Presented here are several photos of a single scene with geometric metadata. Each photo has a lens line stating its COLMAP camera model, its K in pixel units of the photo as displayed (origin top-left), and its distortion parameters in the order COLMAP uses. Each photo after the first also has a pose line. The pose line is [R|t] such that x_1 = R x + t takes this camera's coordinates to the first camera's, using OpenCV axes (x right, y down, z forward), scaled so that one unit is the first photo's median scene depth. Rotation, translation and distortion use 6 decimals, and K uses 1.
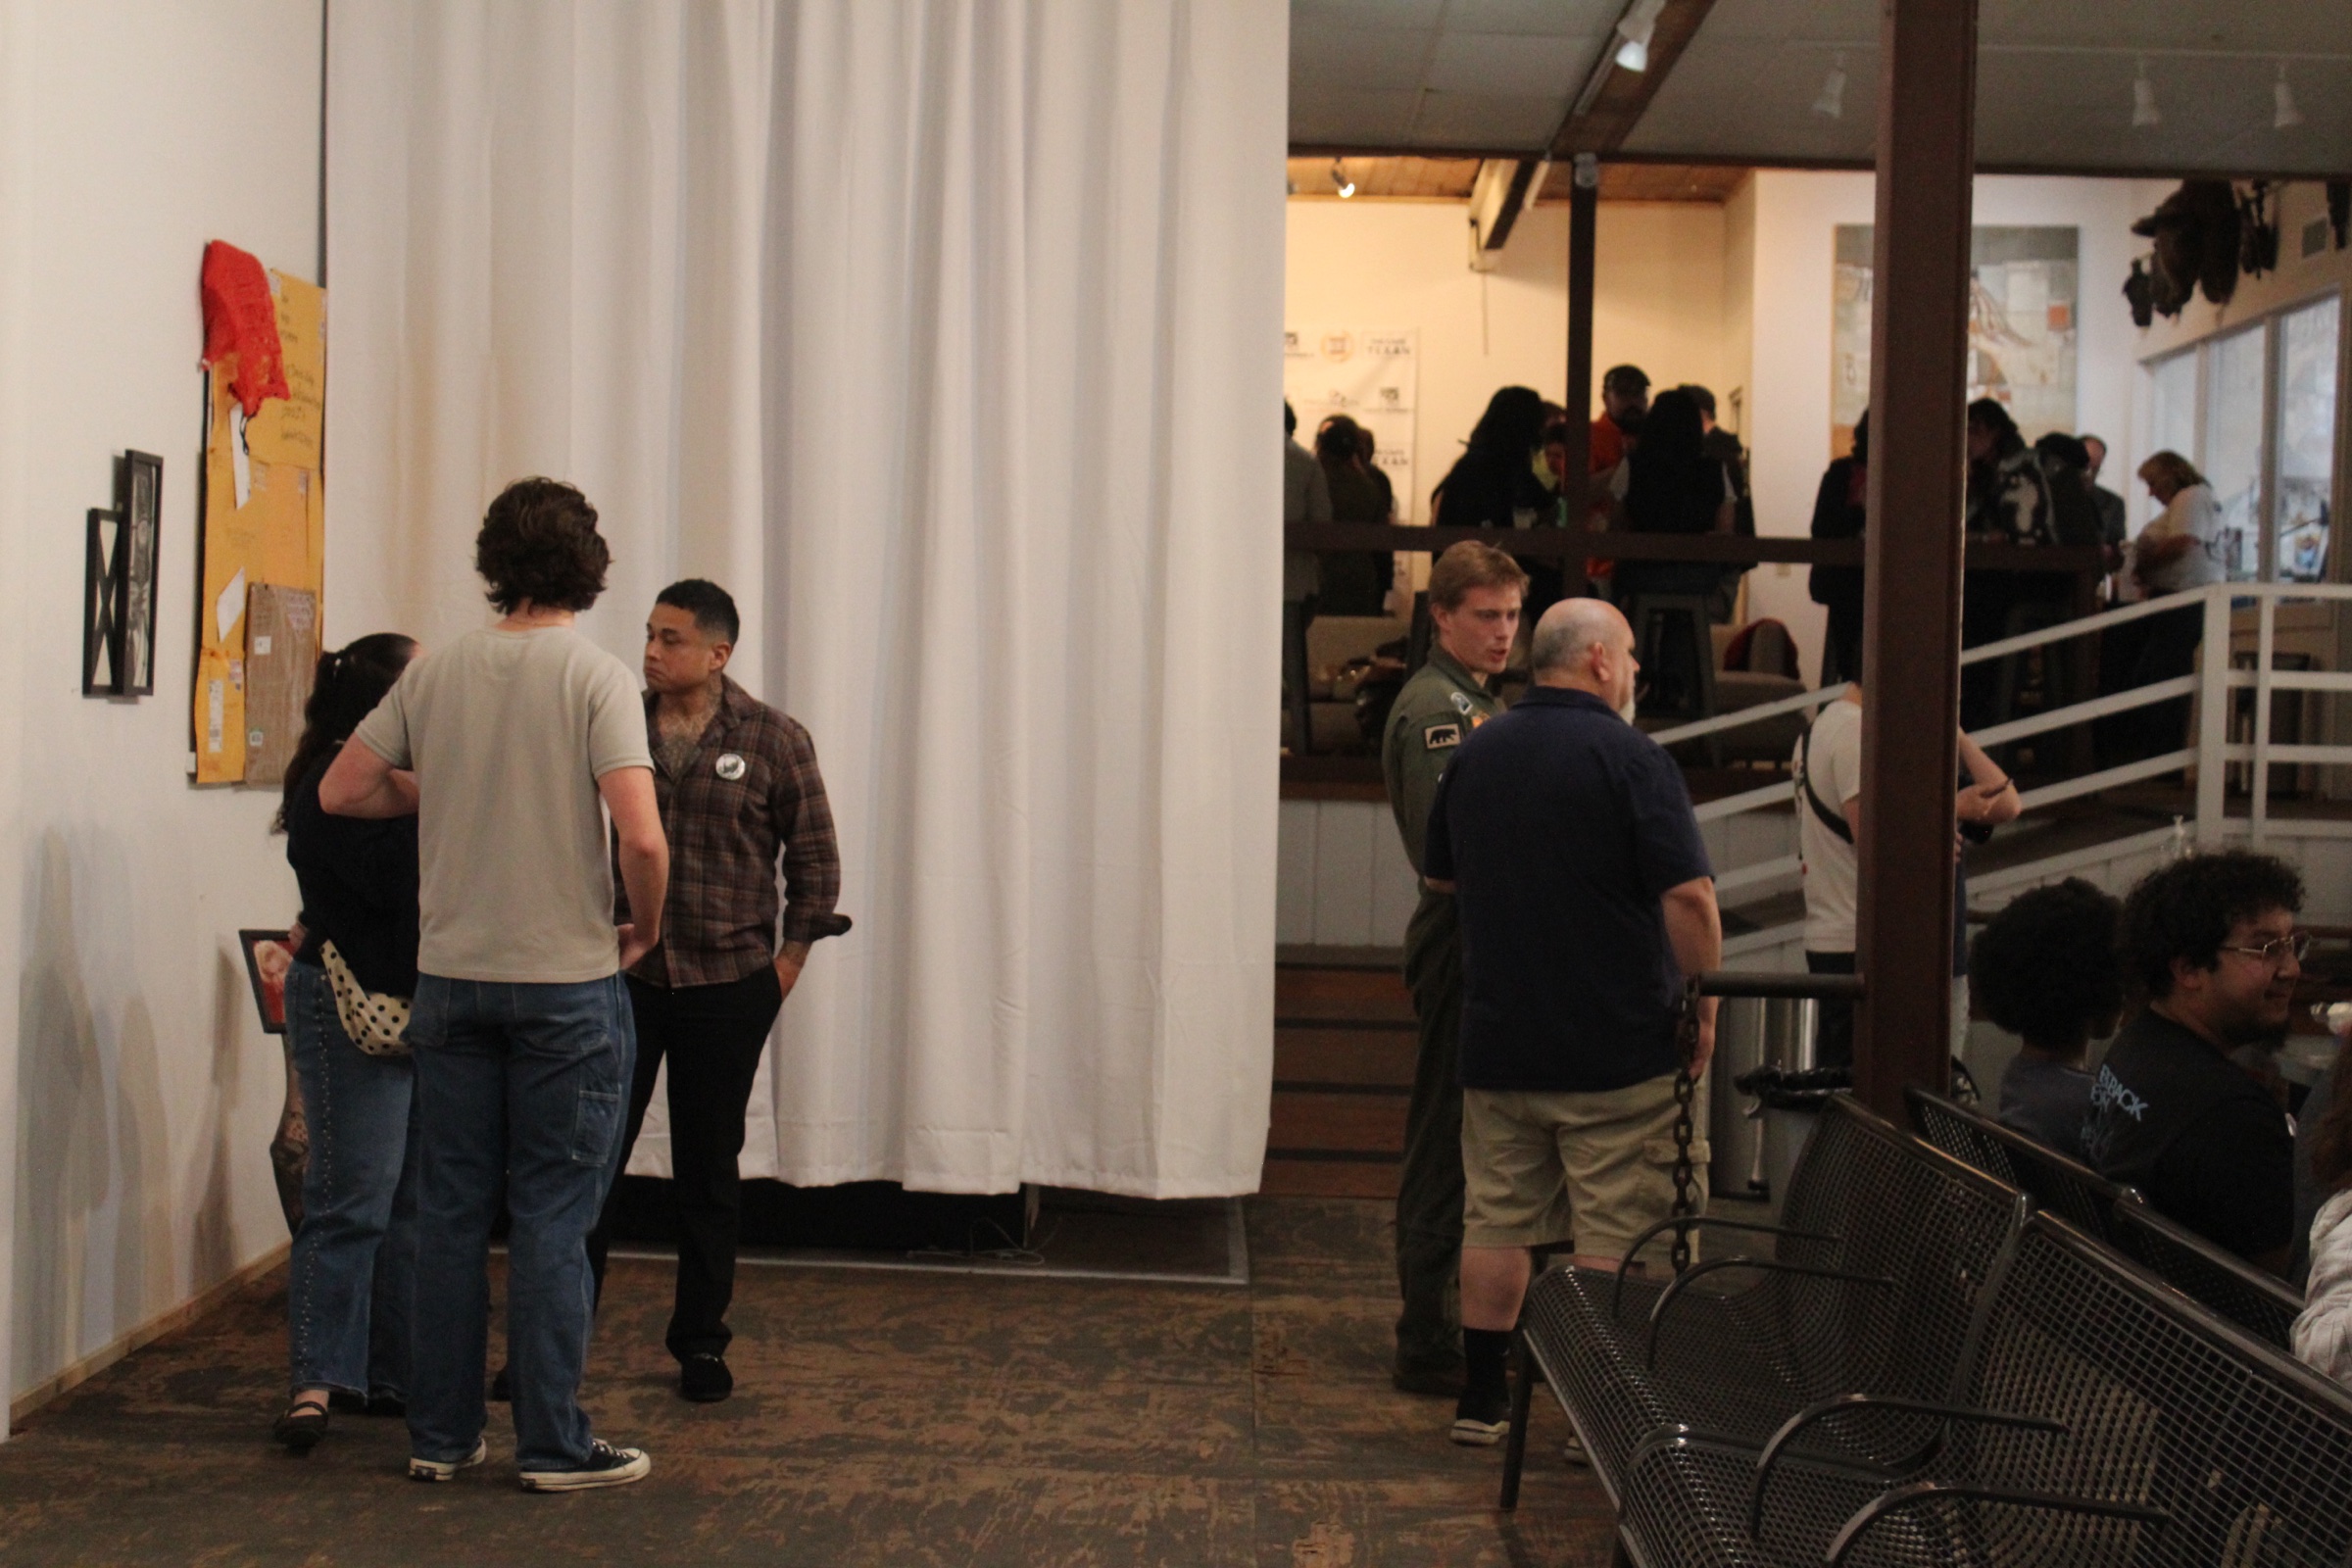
lens RADIAL K [[4001.9, 0, 1149.1], [0, 4001.9, 750.0], [0, 0, 1]] dist [-0.000704, 0.000000]
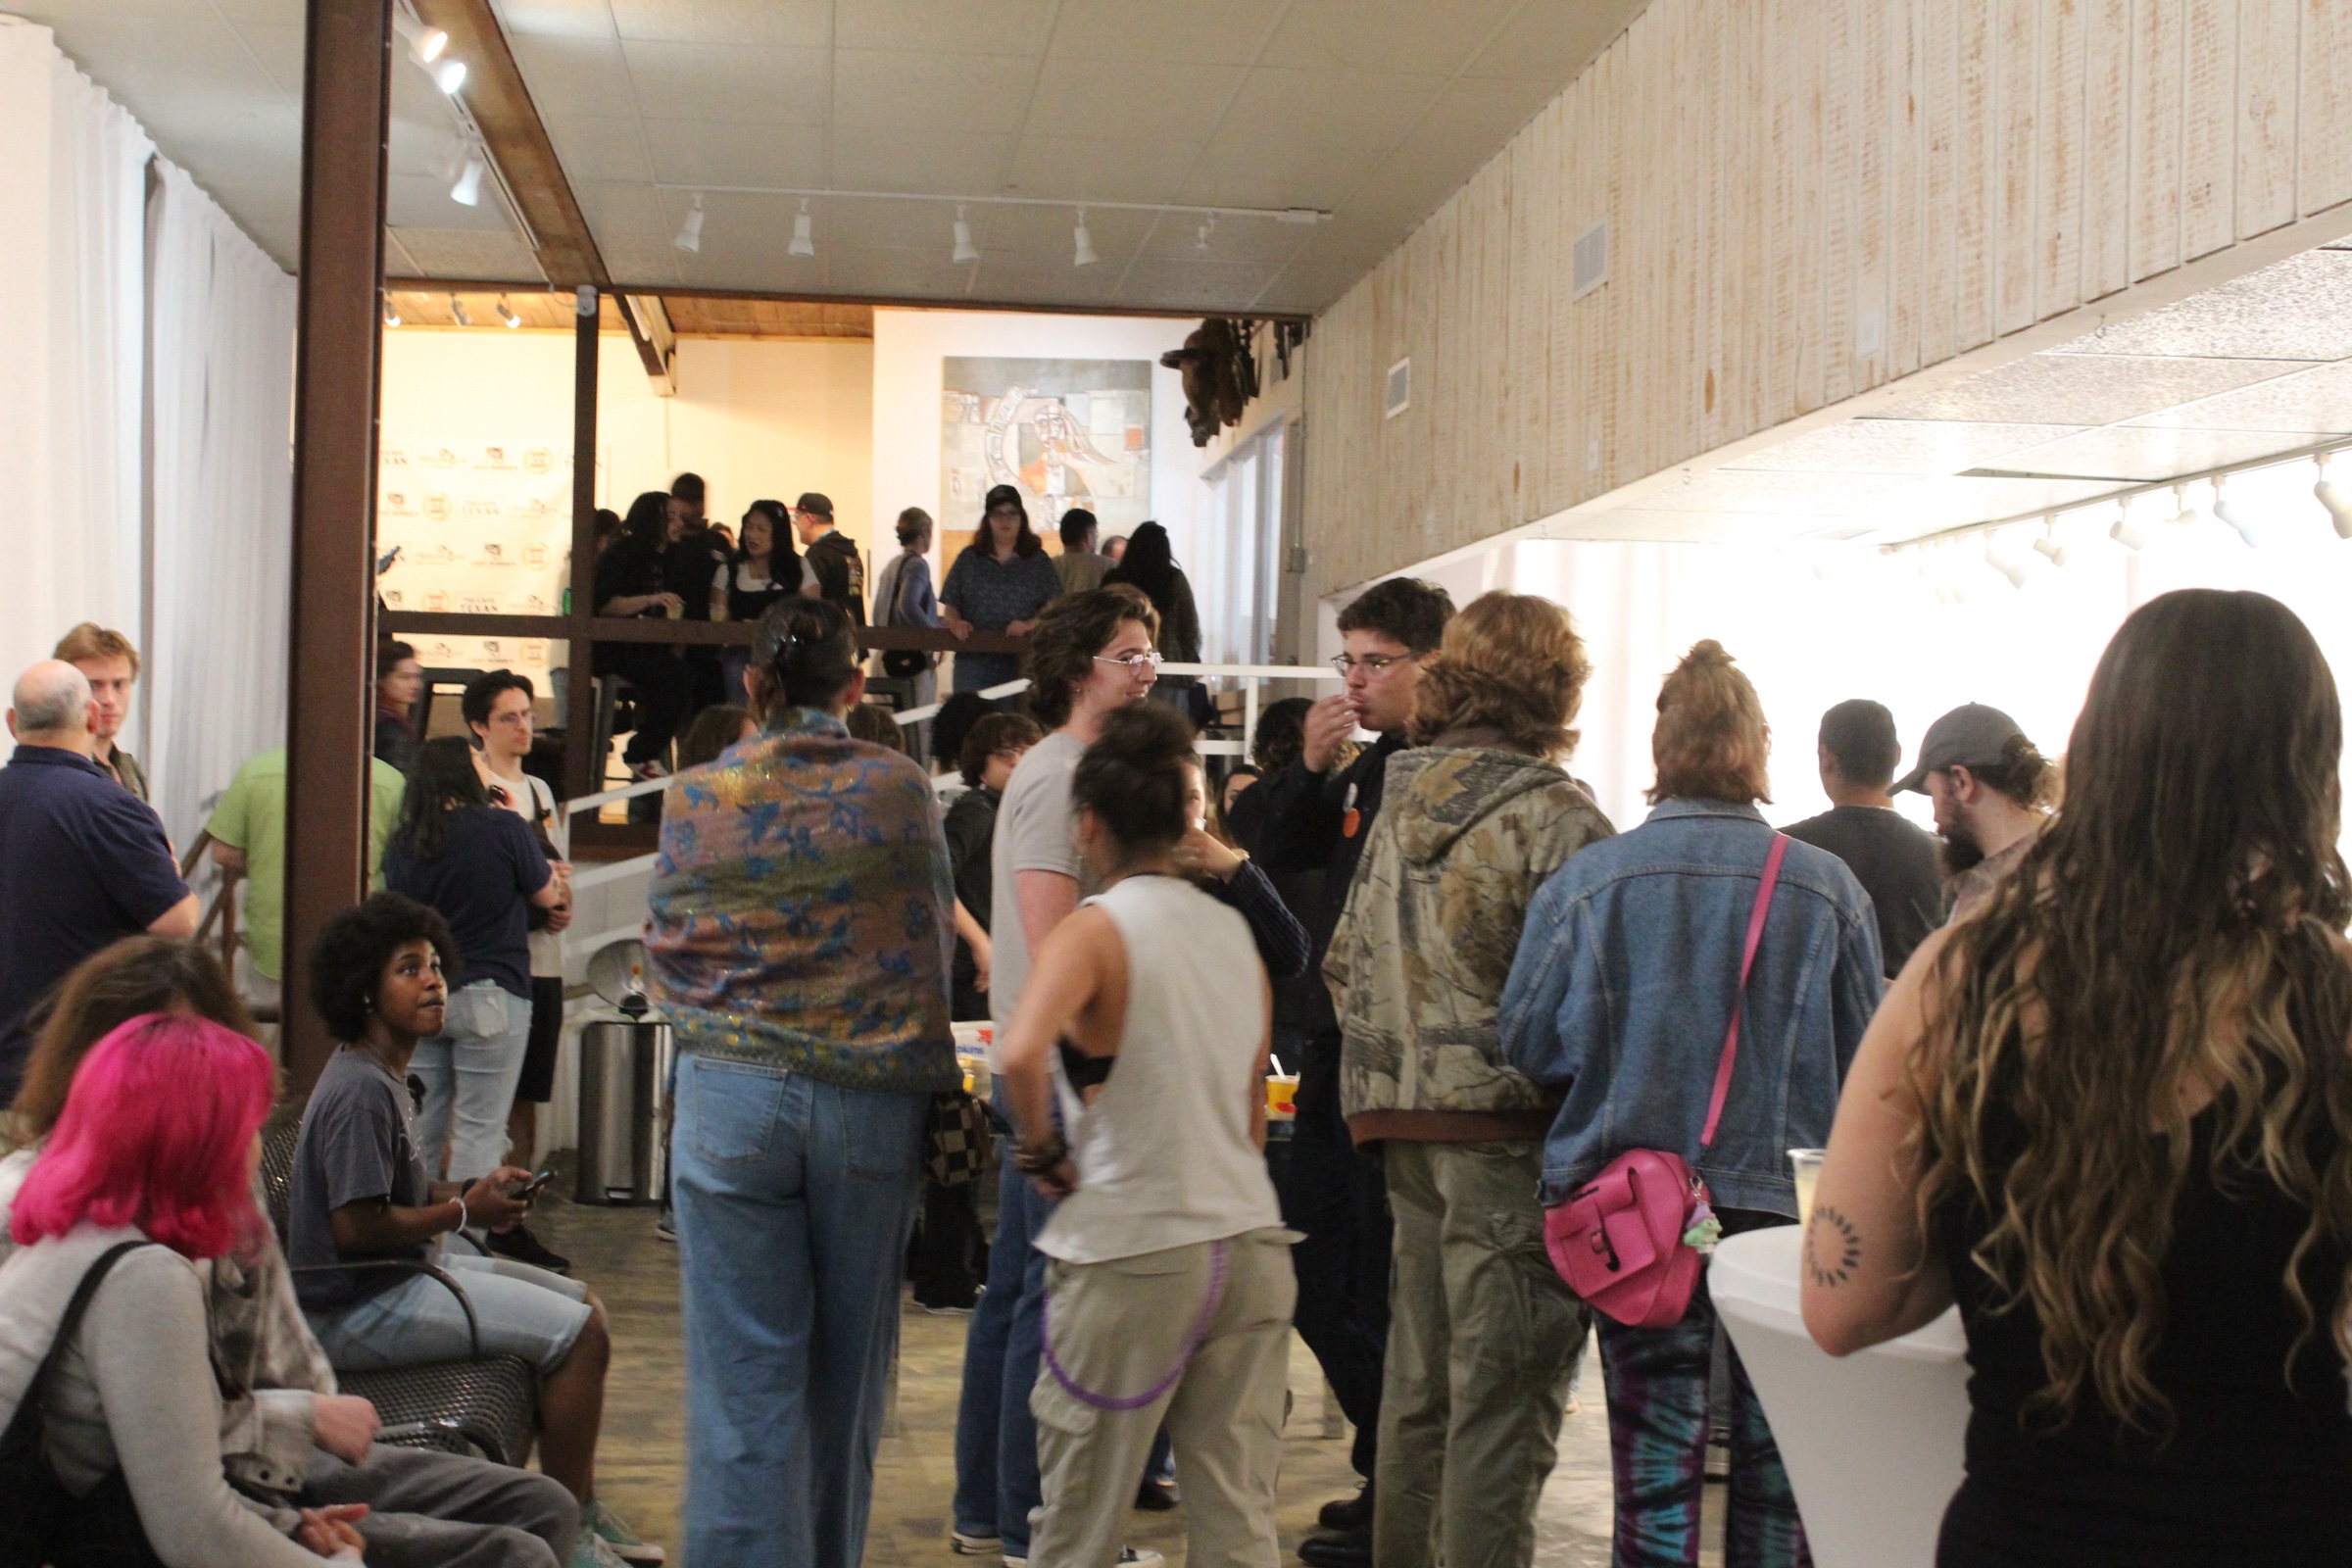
lens RADIAL K [[3432.1, 0, 1142.4], [0, 3432.1, 769.0], [0, 0, 1]] dist [-0.024343, 0.000000]
pose [[0.993294, -0.002388, 0.115593, 0.226758], [0.004088, 0.999887, -0.014478, 0.004949], [-0.115546, 0.014854, 0.993191, 0.020117]]
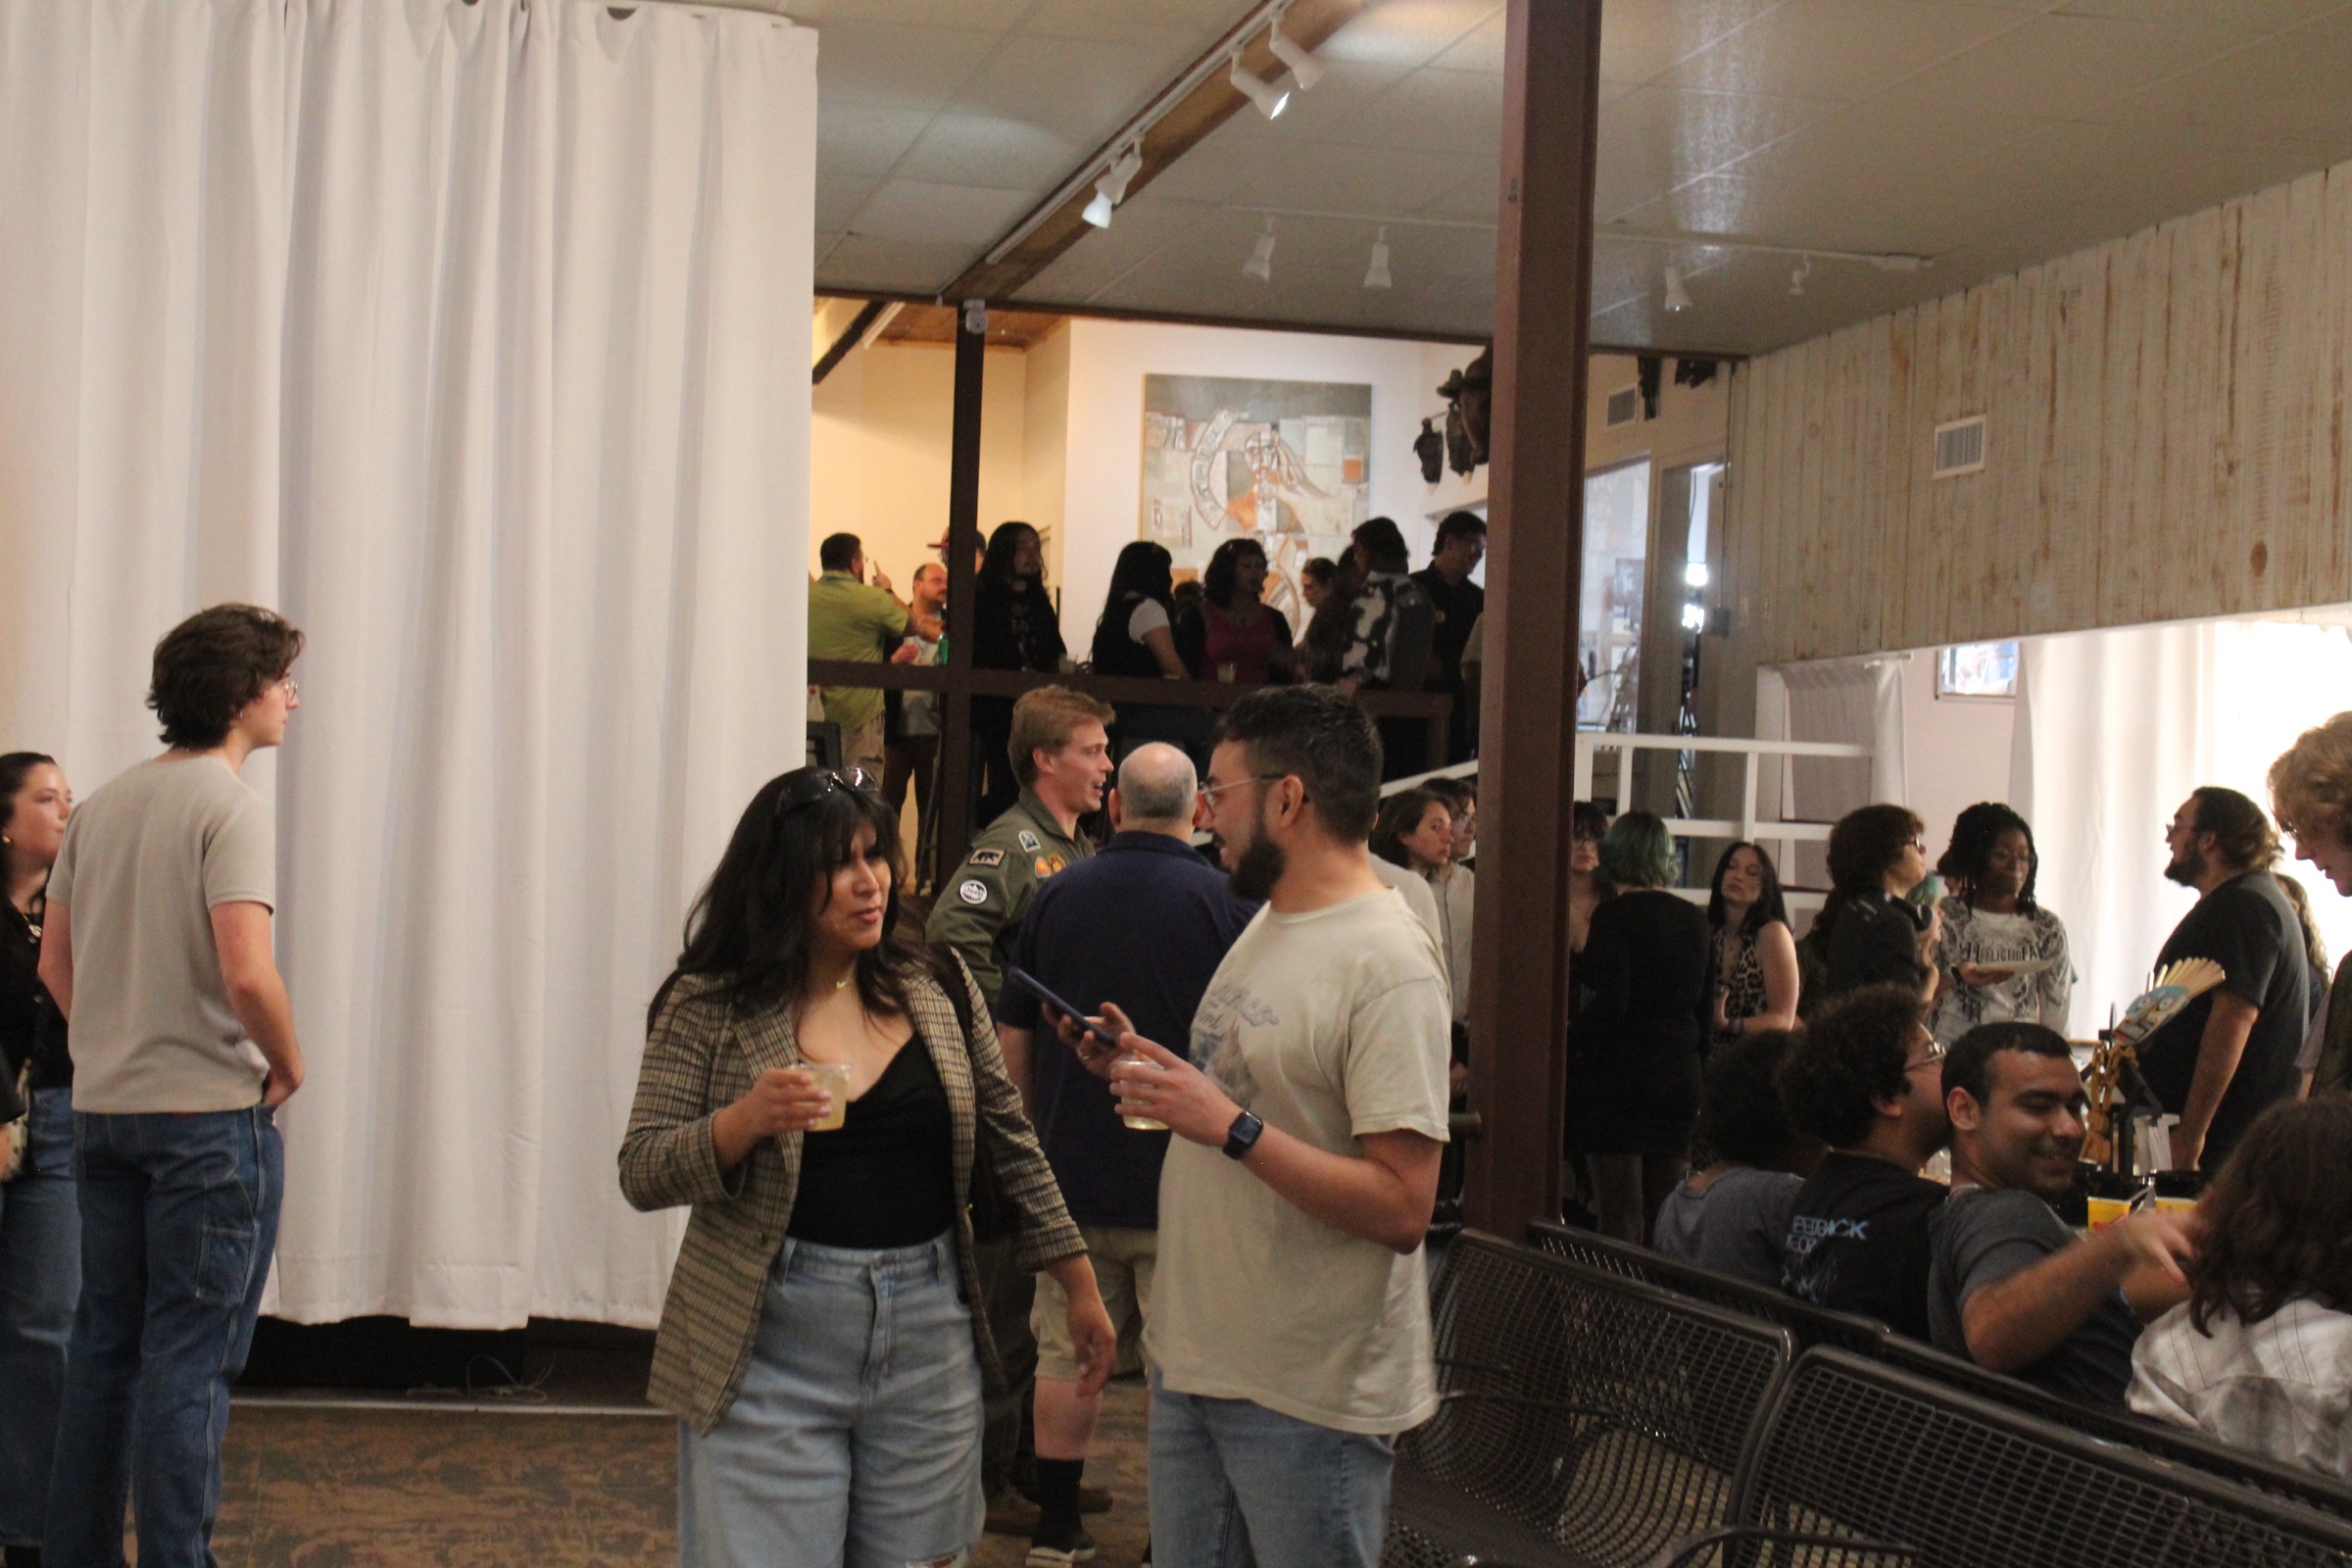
lens RADIAL K [[3950.1, 0, 1143.8], [0, 3950.1, 746.8], [0, 0, 1]] dist [0.001990, 0.000000]
pose [[0.975941, 0.020016, 0.217116, -0.098395], [-0.013401, 0.999401, -0.031898, -0.004054], [-0.217624, 0.028221, 0.975625, 0.007905]]
